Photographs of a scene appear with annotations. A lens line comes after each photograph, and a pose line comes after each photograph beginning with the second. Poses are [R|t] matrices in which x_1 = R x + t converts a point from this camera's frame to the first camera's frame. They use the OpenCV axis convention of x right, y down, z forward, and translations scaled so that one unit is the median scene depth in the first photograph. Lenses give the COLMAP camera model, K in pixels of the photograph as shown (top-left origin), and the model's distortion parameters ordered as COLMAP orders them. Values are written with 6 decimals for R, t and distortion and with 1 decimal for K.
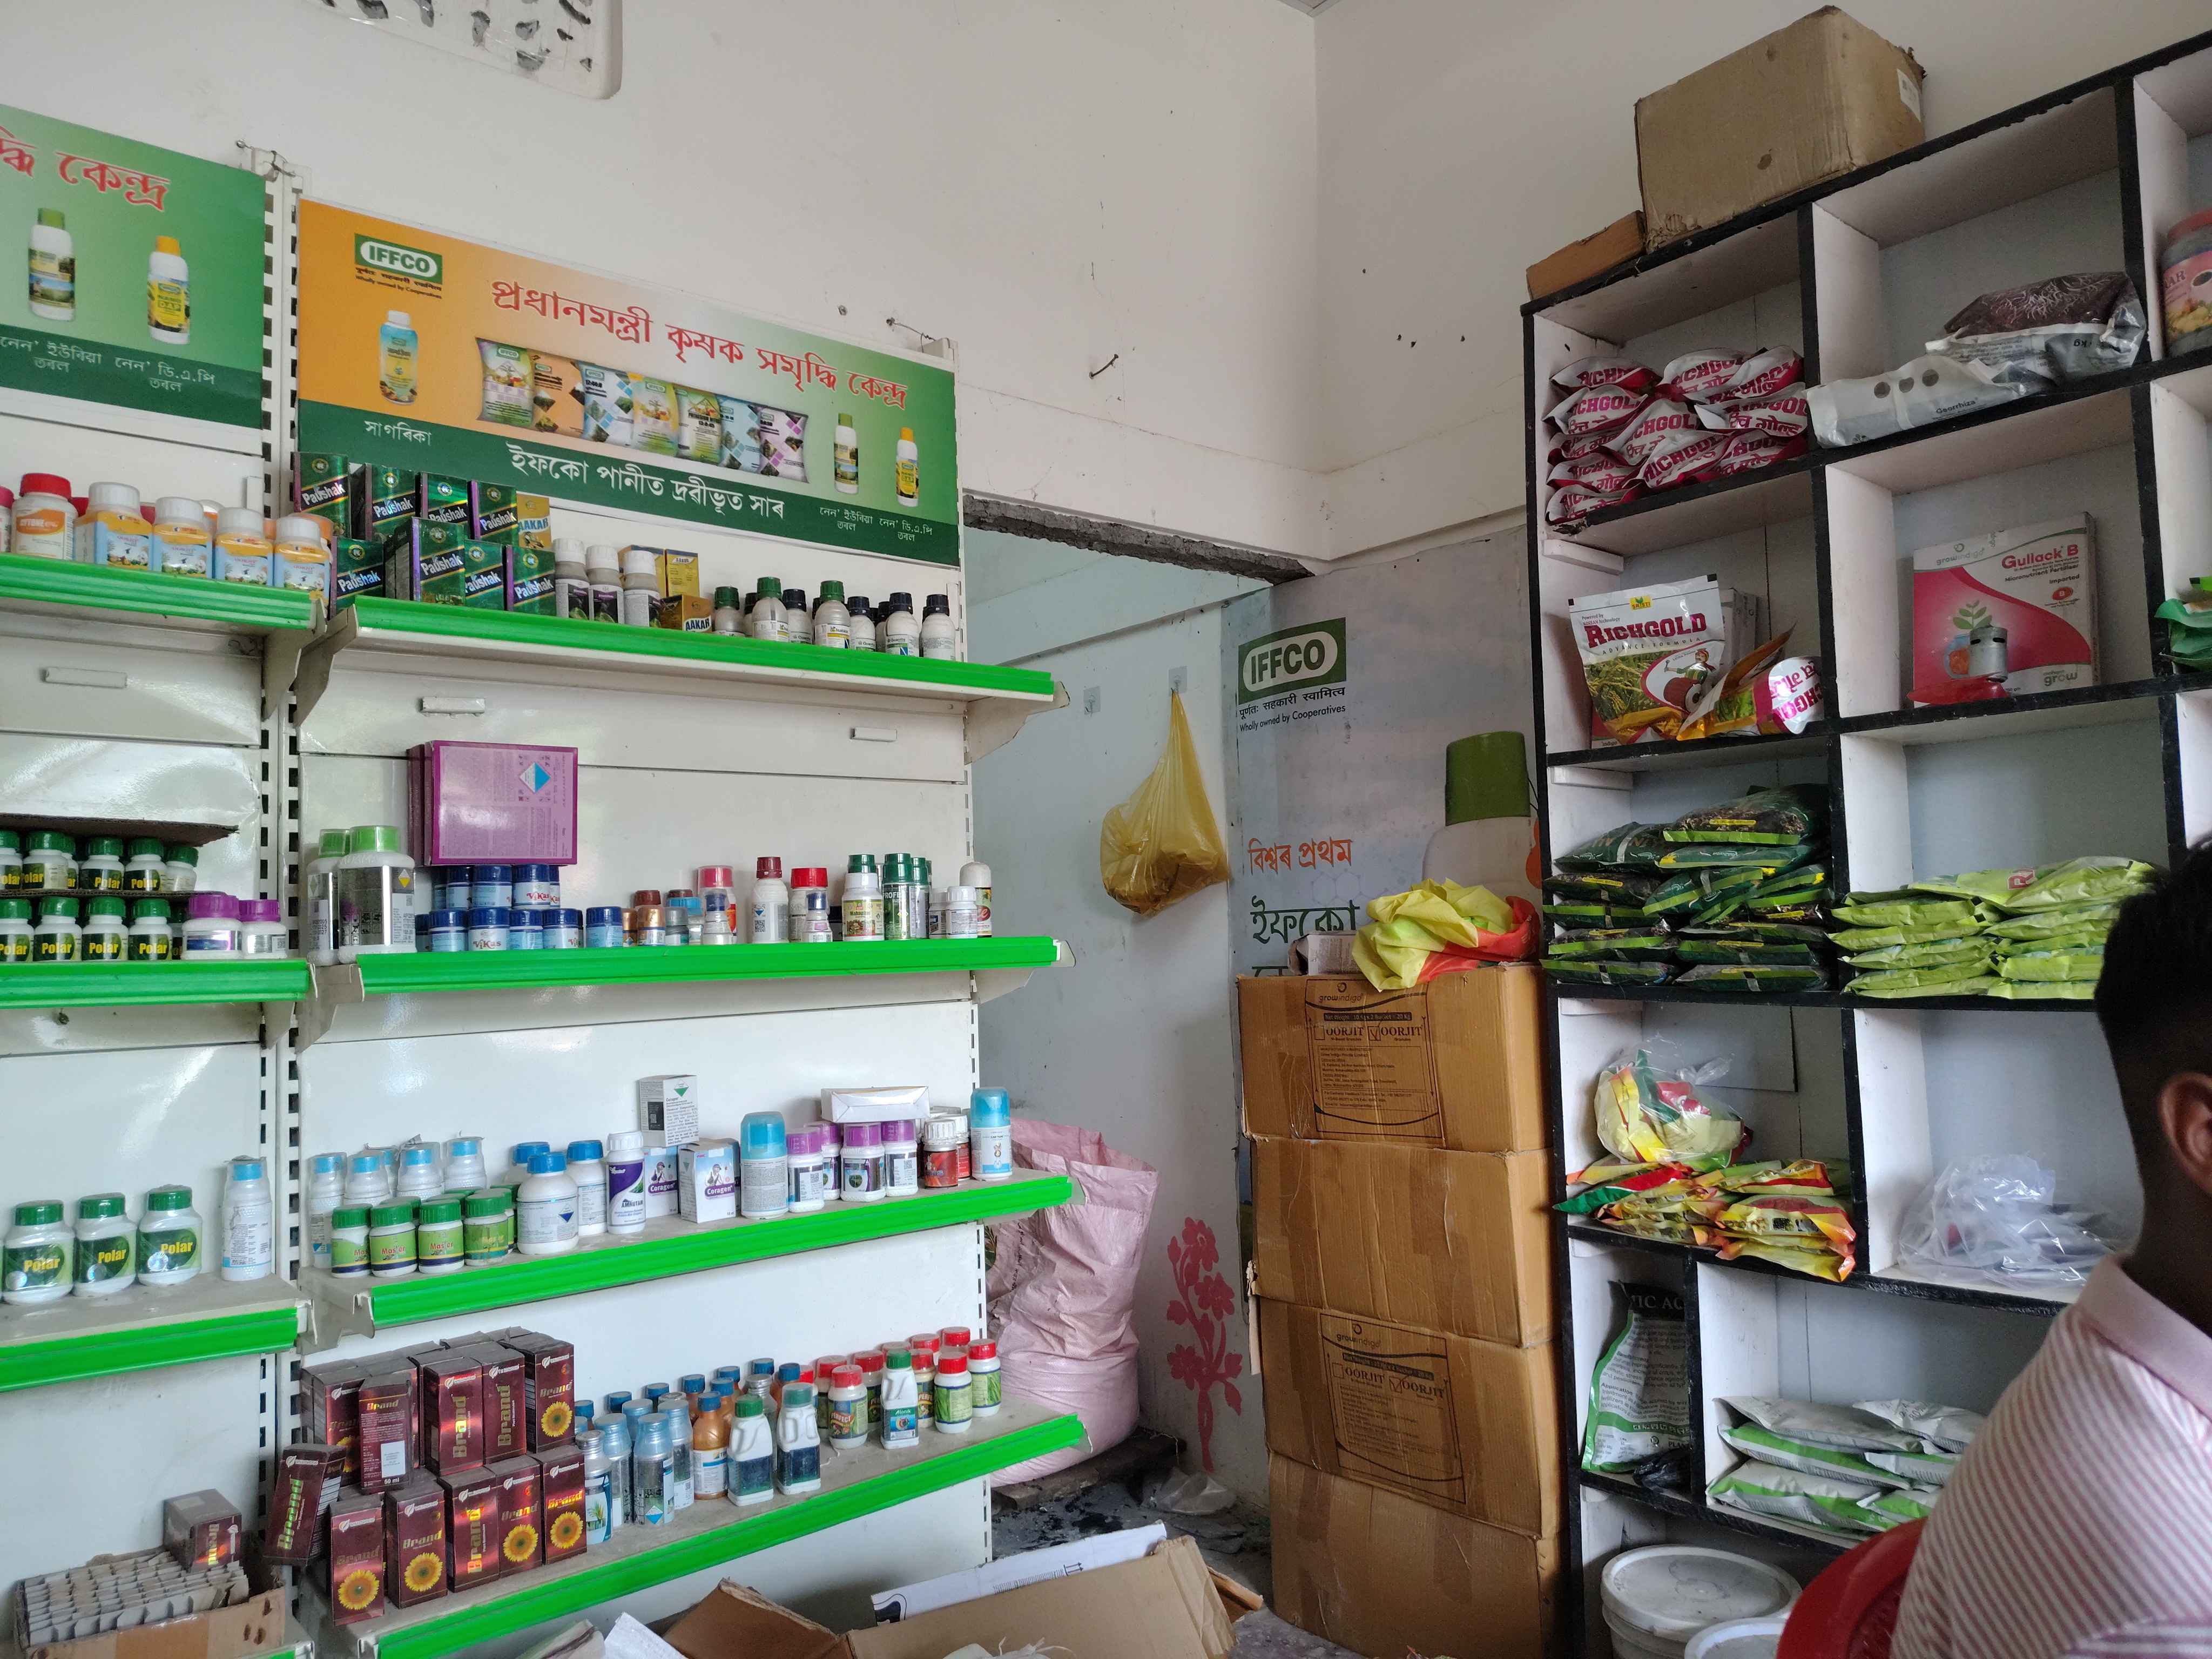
lens RADIAL K [[1511.7, 0, 1143.4], [0, 1511.7, 834.8], [0, 0, 1]] dist [0.060840, -0.093695]
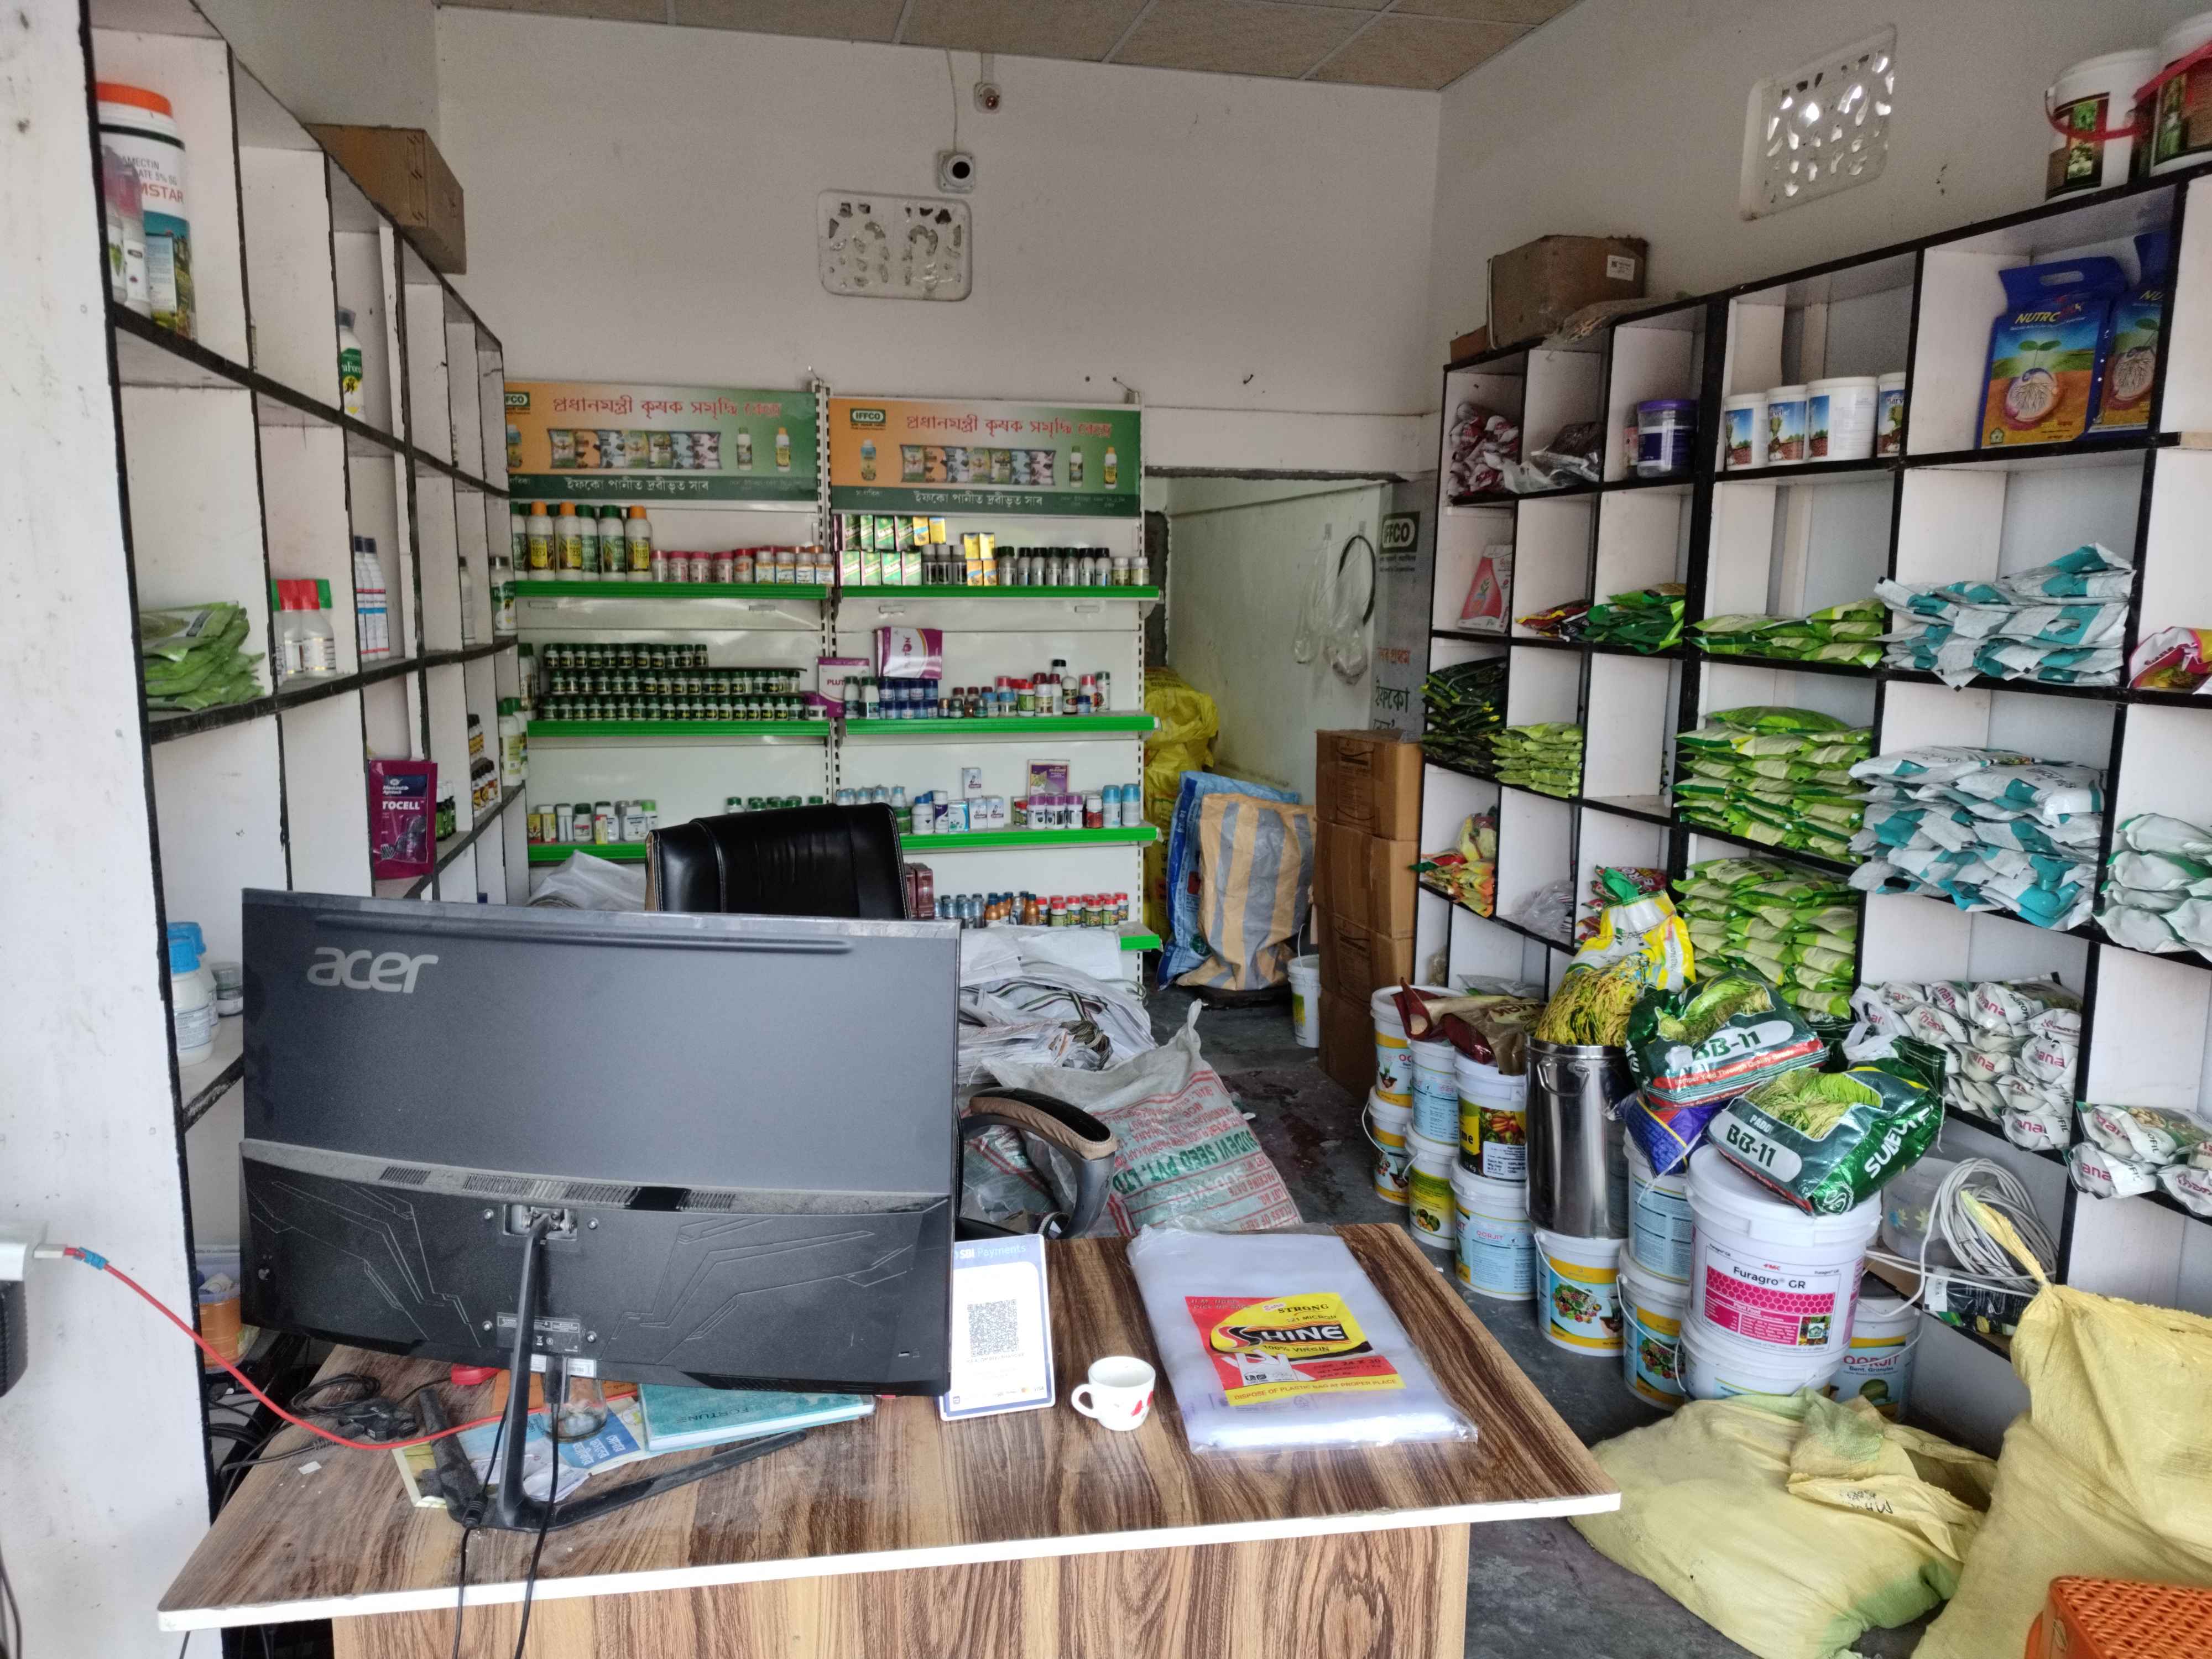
lens RADIAL K [[1568.0, 0, 1125.9], [0, 1568.0, 835.2], [0, 0, 1]] dist [0.007512, -0.017067]
pose [[0.903827, 0.105576, -0.414668, 0.812064], [-0.007901, 0.973036, 0.230517, -0.267650], [0.427824, -0.205071, 0.880291, -0.938936]]
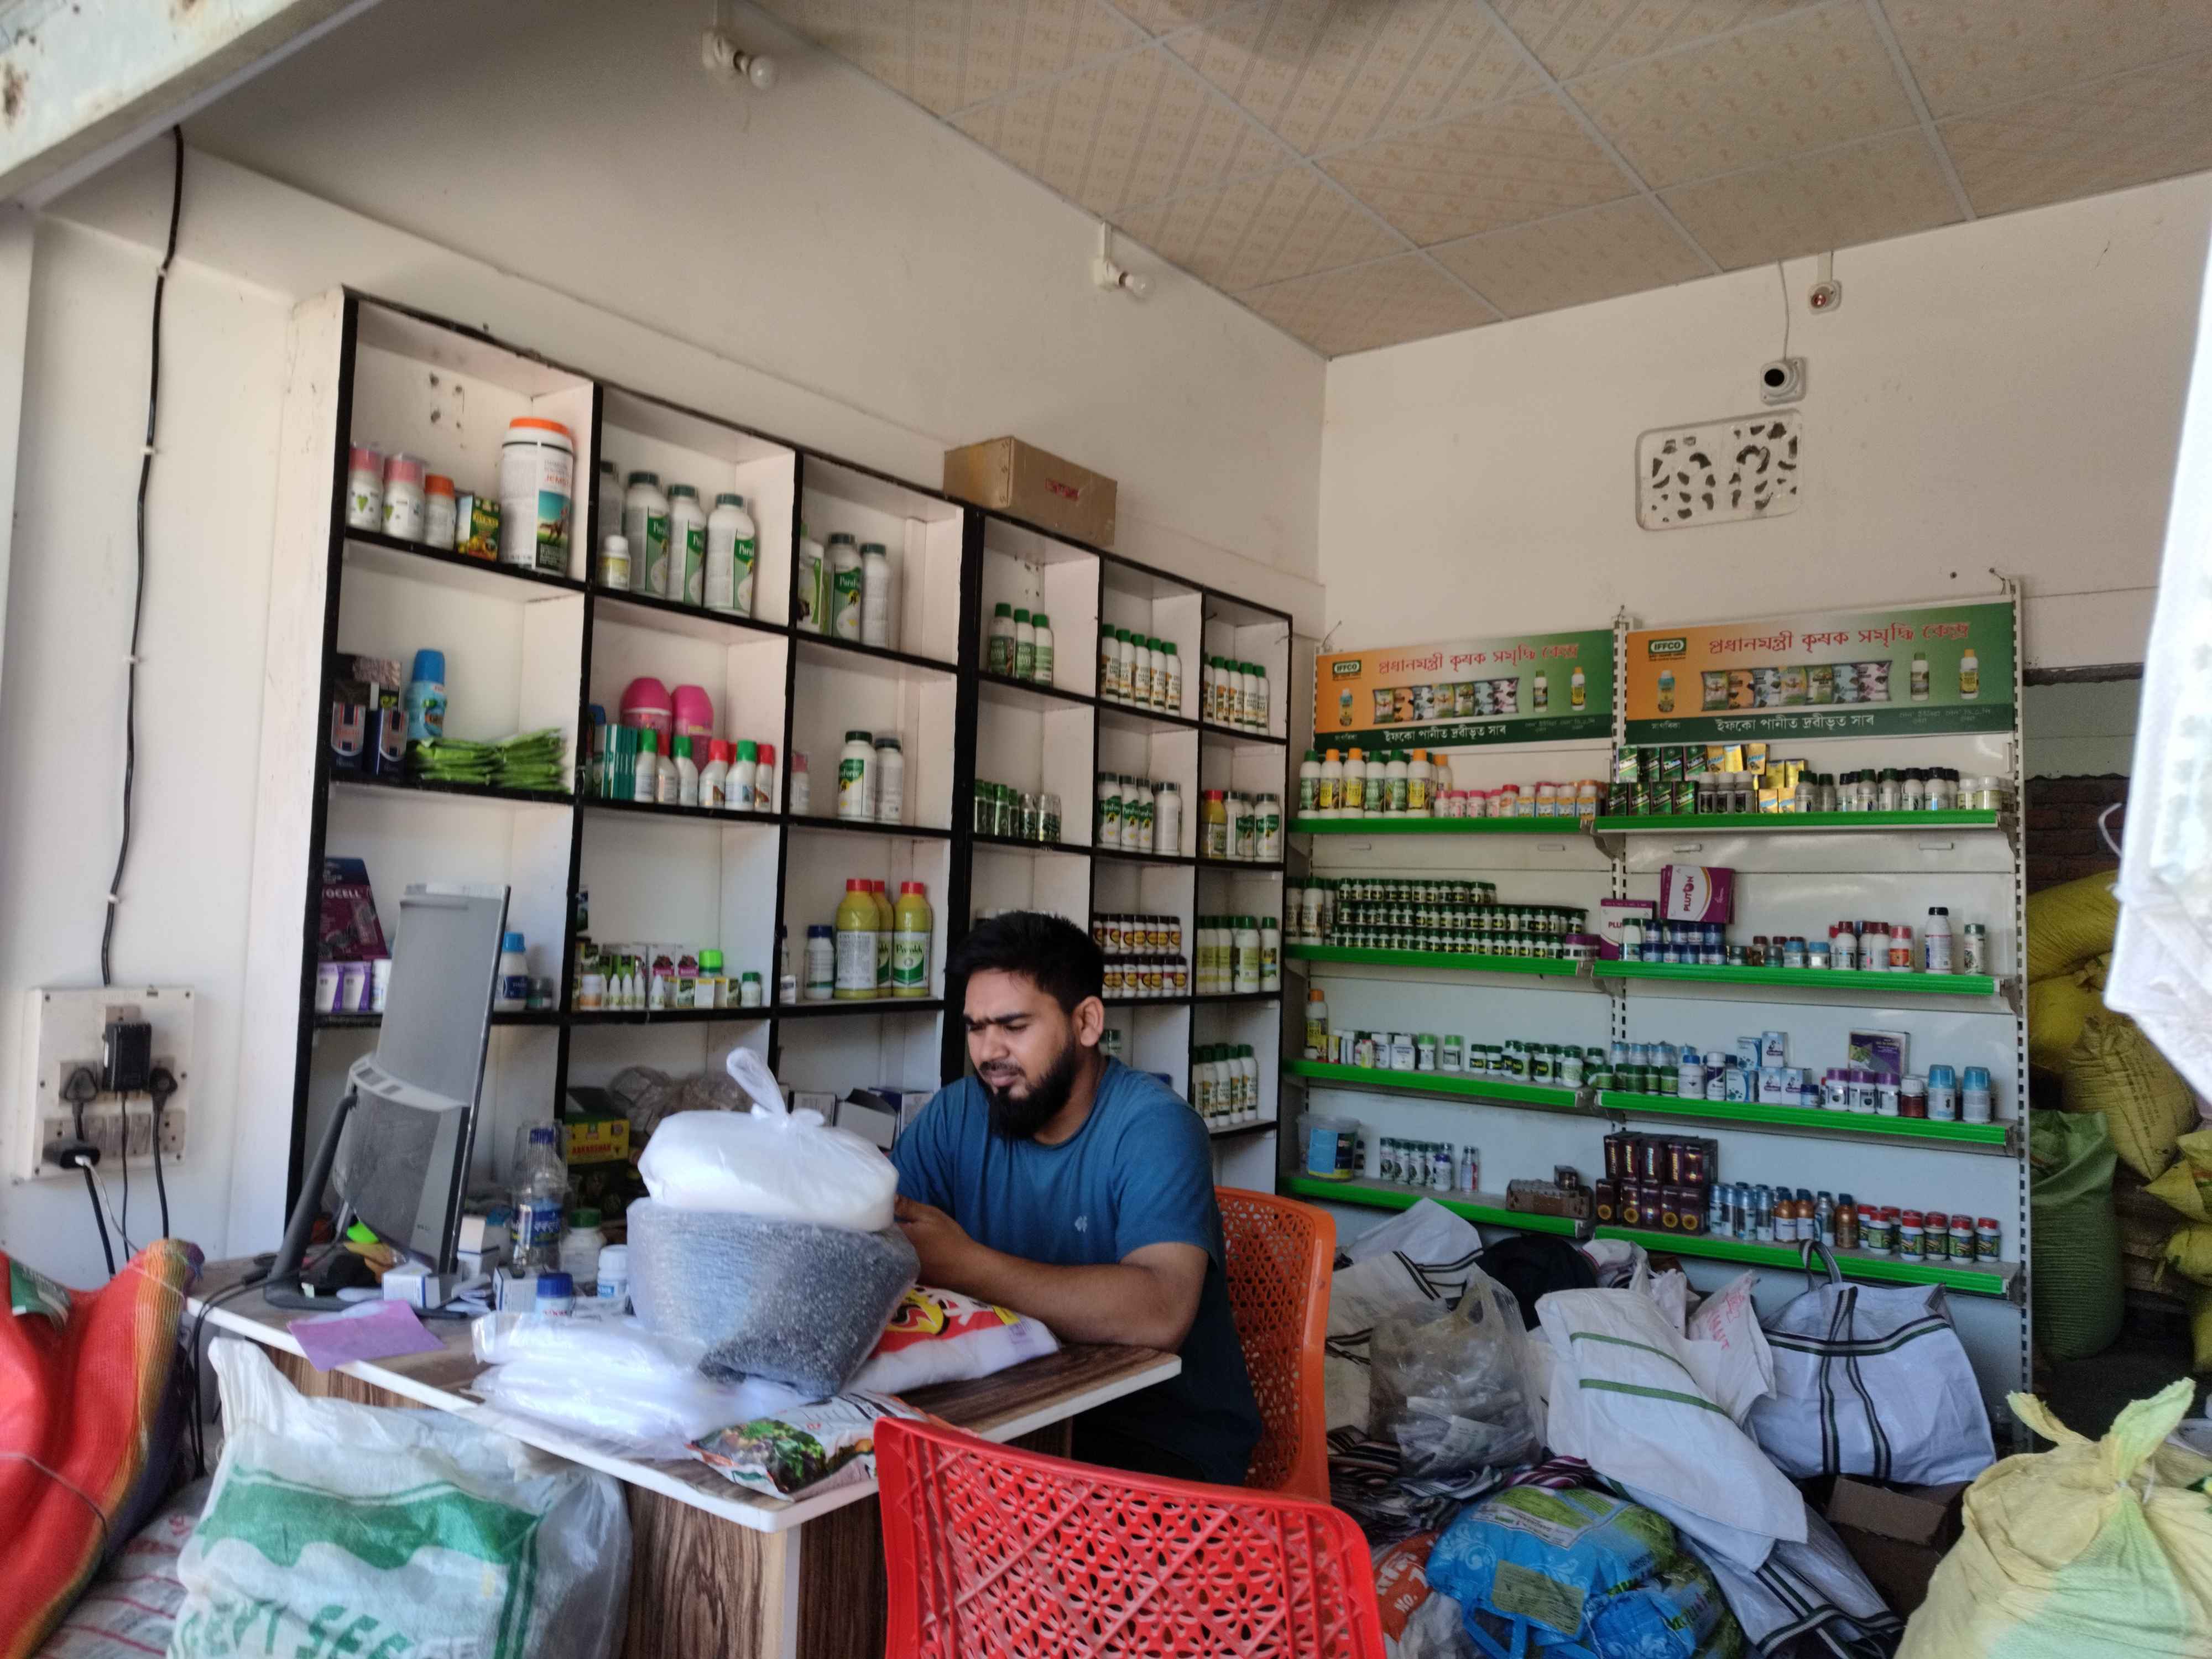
lens RADIAL K [[1595.7, 0, 1106.0], [0, 1595.7, 829.5], [0, 0, 1]] dist [0.040445, -0.075029]
pose [[0.226000, -0.018751, -0.973947, 1.371636], [0.027981, 0.999527, -0.012751, -0.090532], [0.973725, -0.024370, 0.226418, -0.280314]]
